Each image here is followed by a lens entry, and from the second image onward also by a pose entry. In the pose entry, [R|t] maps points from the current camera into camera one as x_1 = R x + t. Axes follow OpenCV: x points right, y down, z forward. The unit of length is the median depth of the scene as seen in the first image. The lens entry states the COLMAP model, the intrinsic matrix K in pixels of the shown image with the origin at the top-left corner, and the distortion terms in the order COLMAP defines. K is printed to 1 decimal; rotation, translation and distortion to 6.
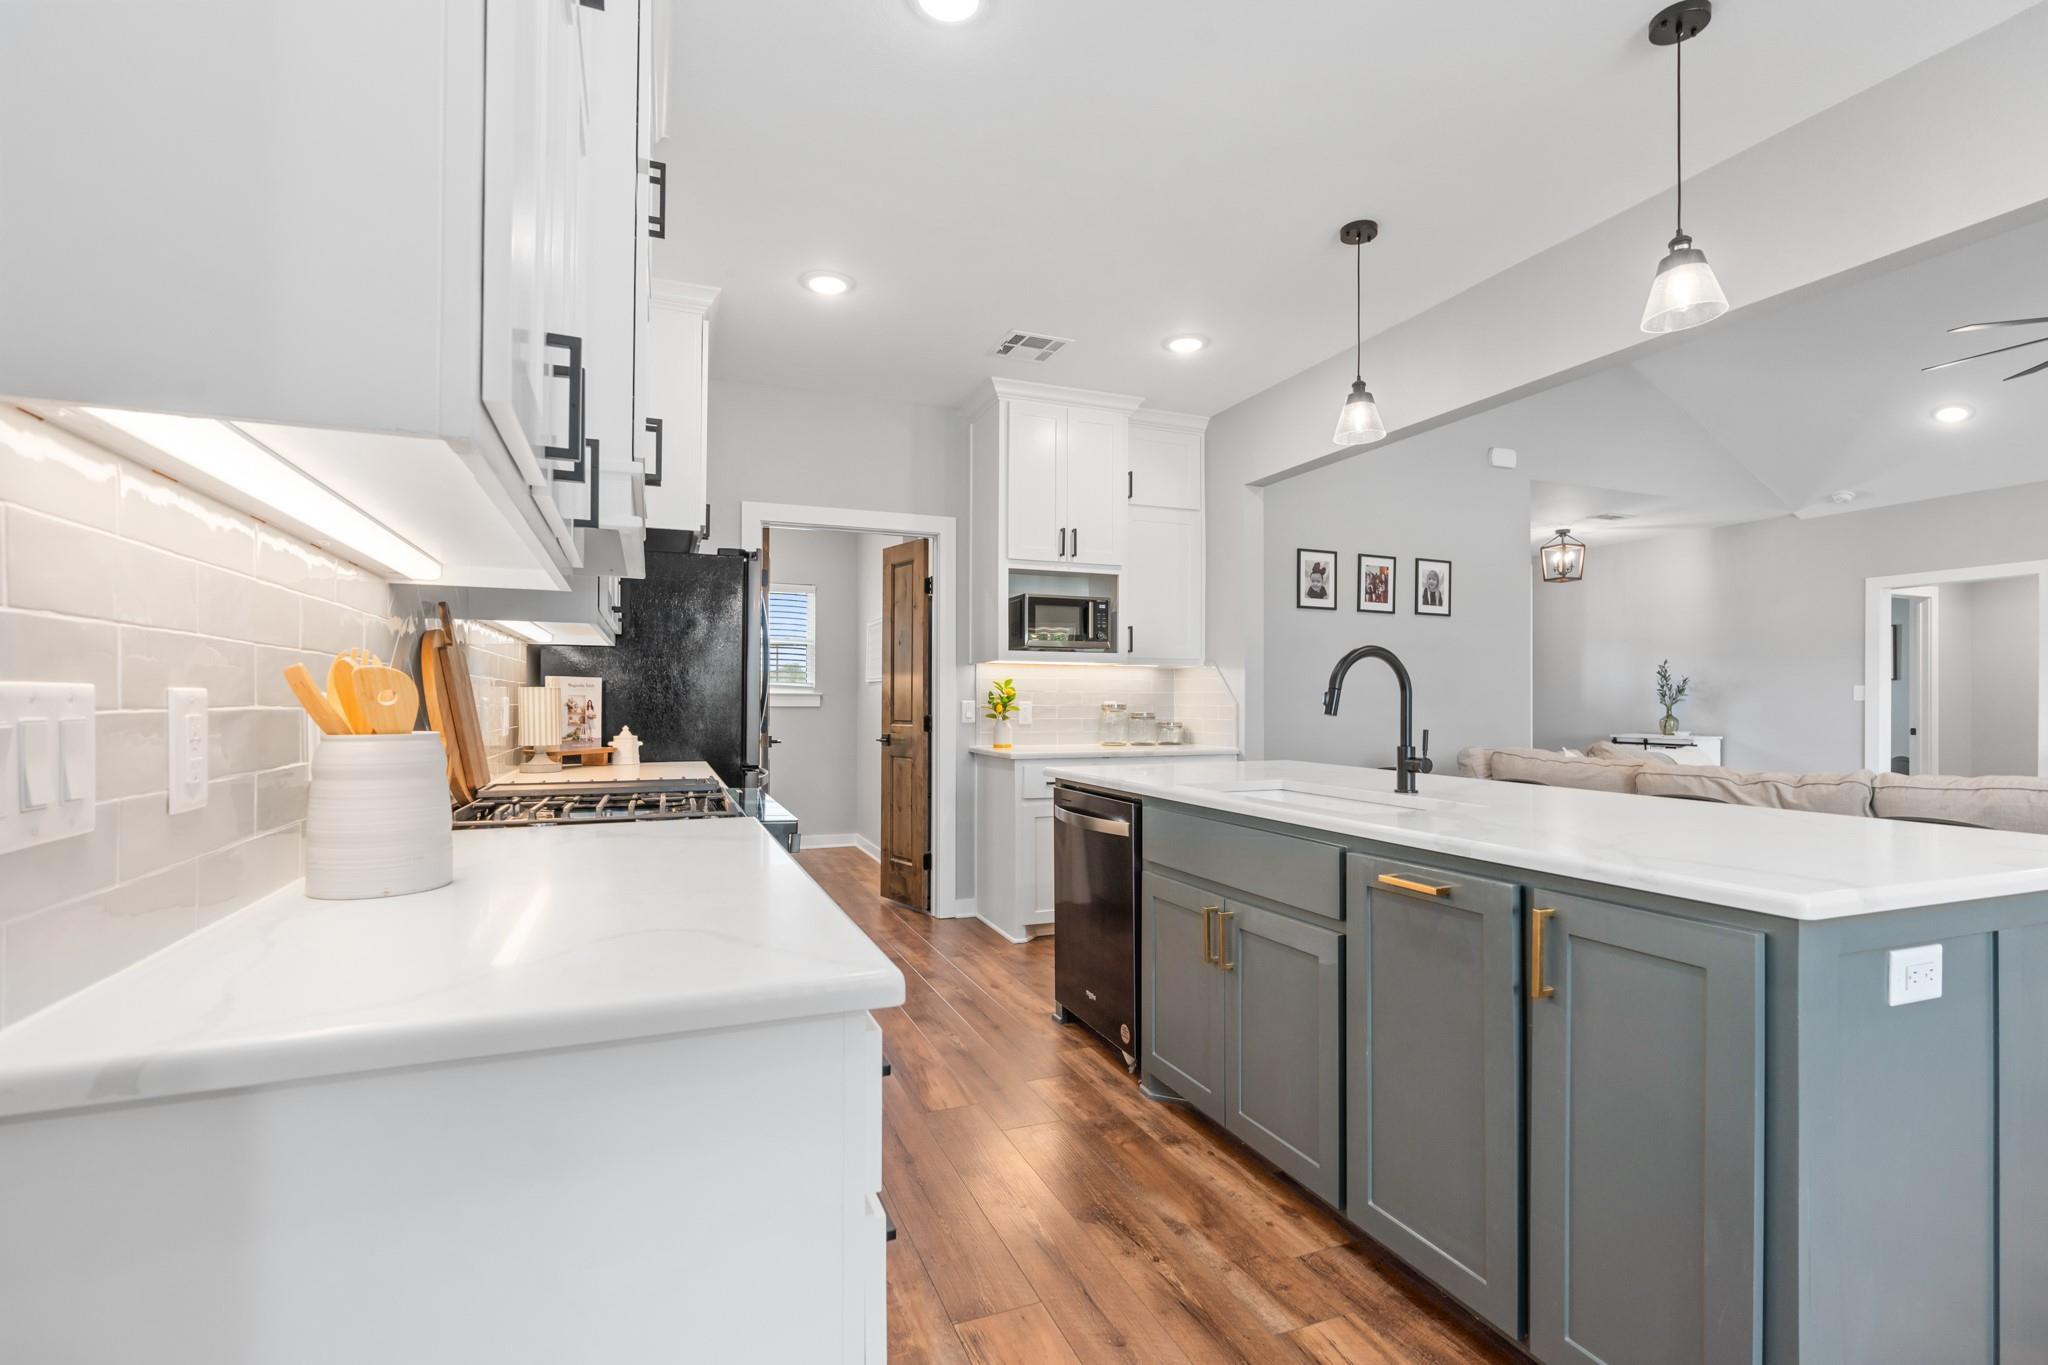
lens RADIAL K [[918.7, 0, 1023.2], [0, 918.7, 702.7], [0, 0, 1]] dist [0.000940, -0.000801]
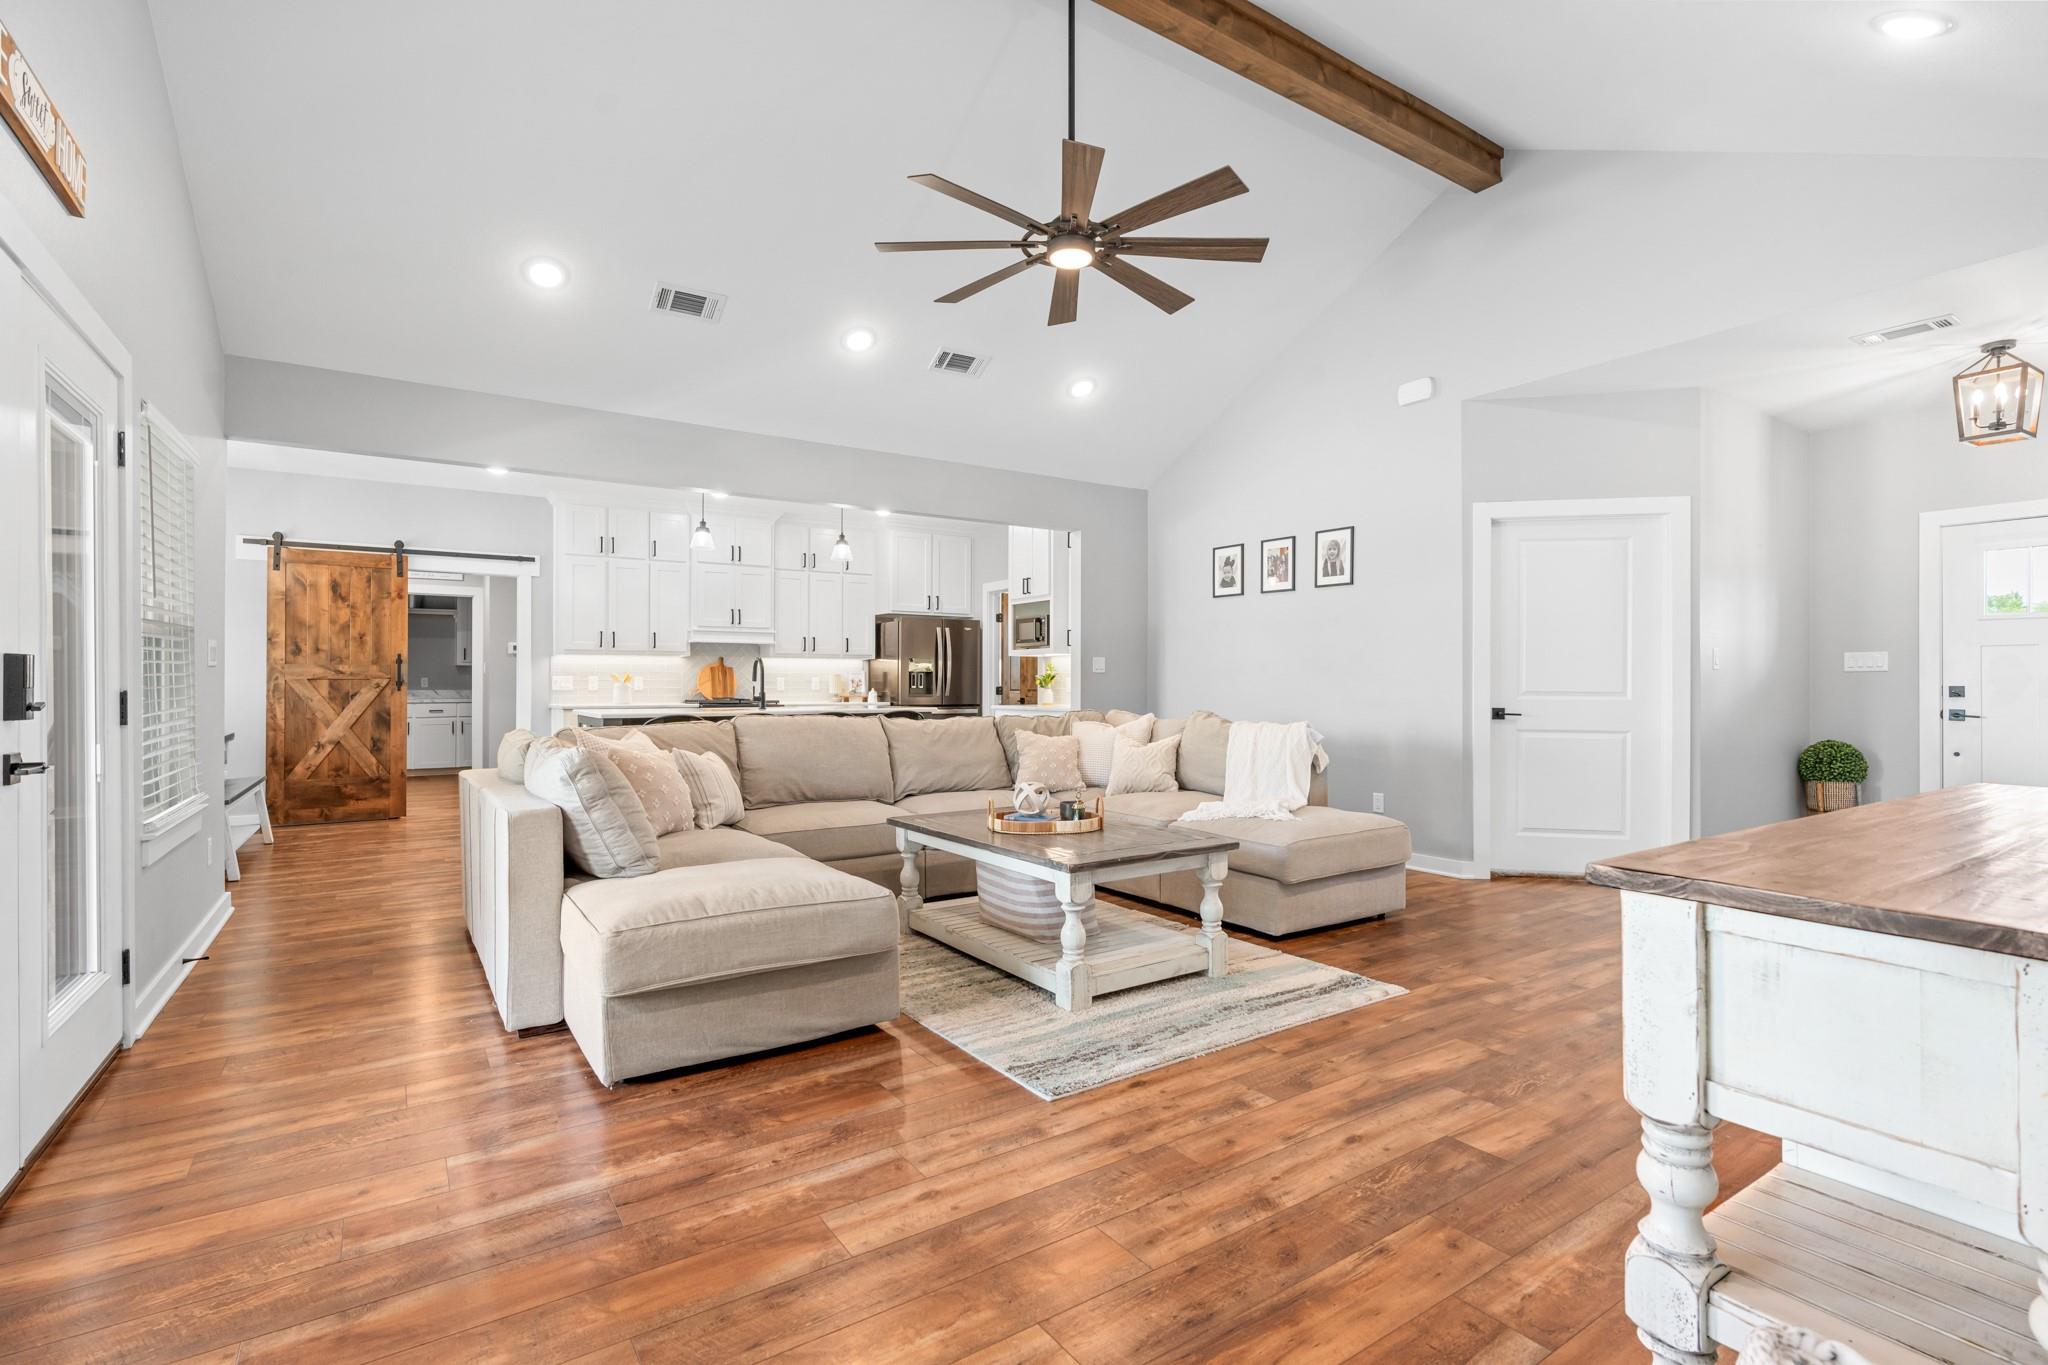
lens RADIAL K [[937.9, 0, 1020.2], [0, 937.9, 683.0], [0, 0, 1]] dist [-0.013030, 0.001228]
pose [[0.211949, -0.001137, -0.977280, 1.420660], [0.003185, 0.999995, -0.000472, 0.007328], [0.977276, -0.003012, 0.211951, 0.490230]]
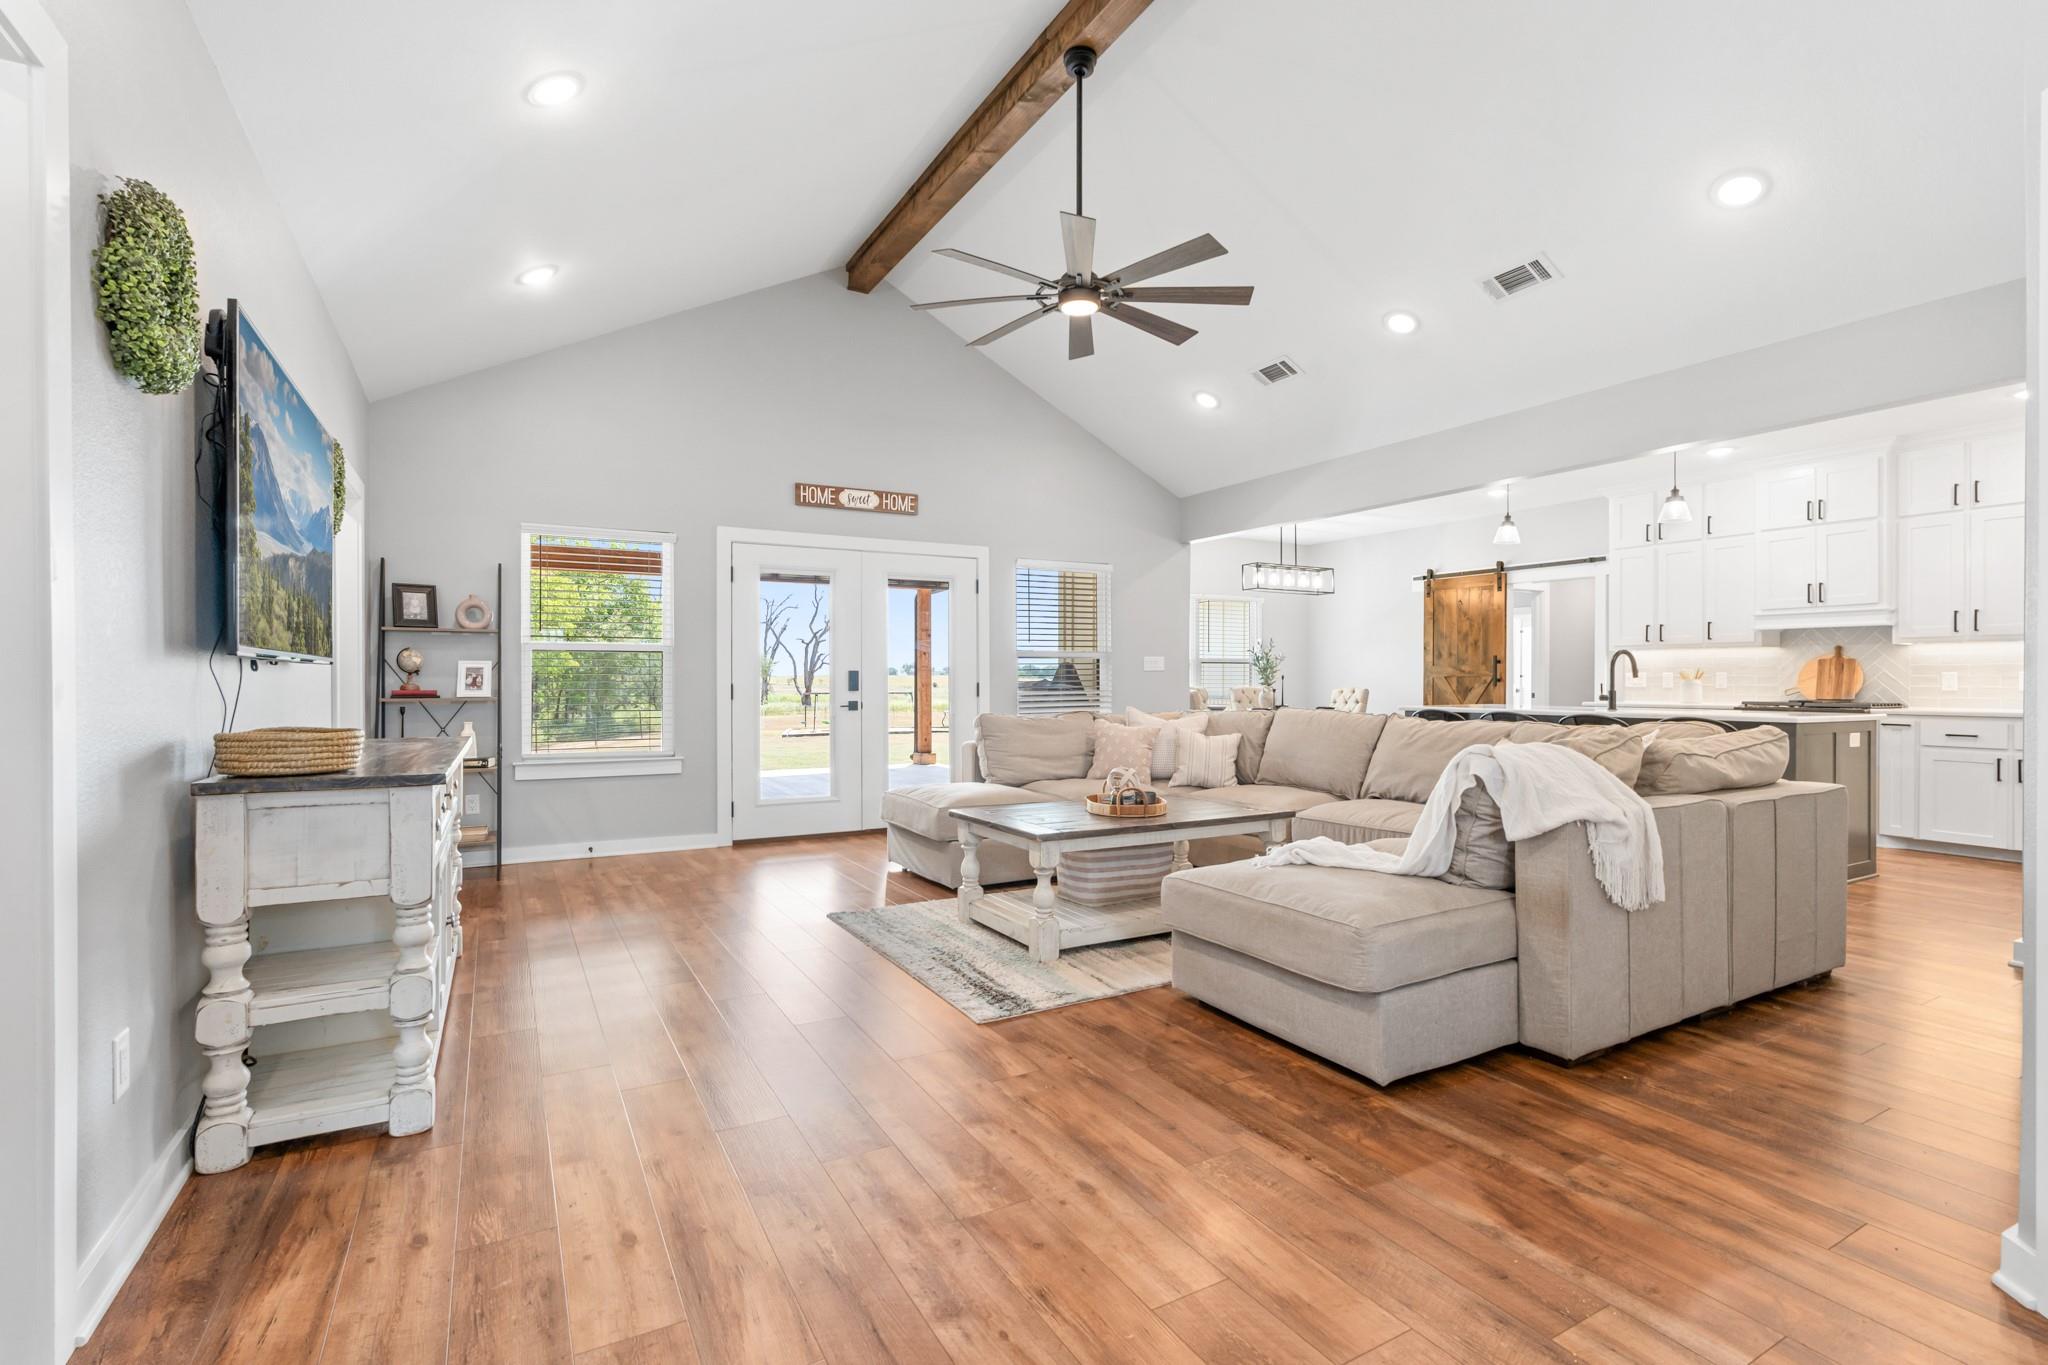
lens RADIAL K [[918.7, 0, 1030.7], [0, 918.7, 674.0], [0, 0, 1]] dist [0.000940, -0.000801]
pose [[-0.987169, -0.001806, -0.159666, 0.982141], [-0.000553, 0.999969, -0.007896, 0.006823], [0.159675, -0.007706, -0.987140, 1.322267]]
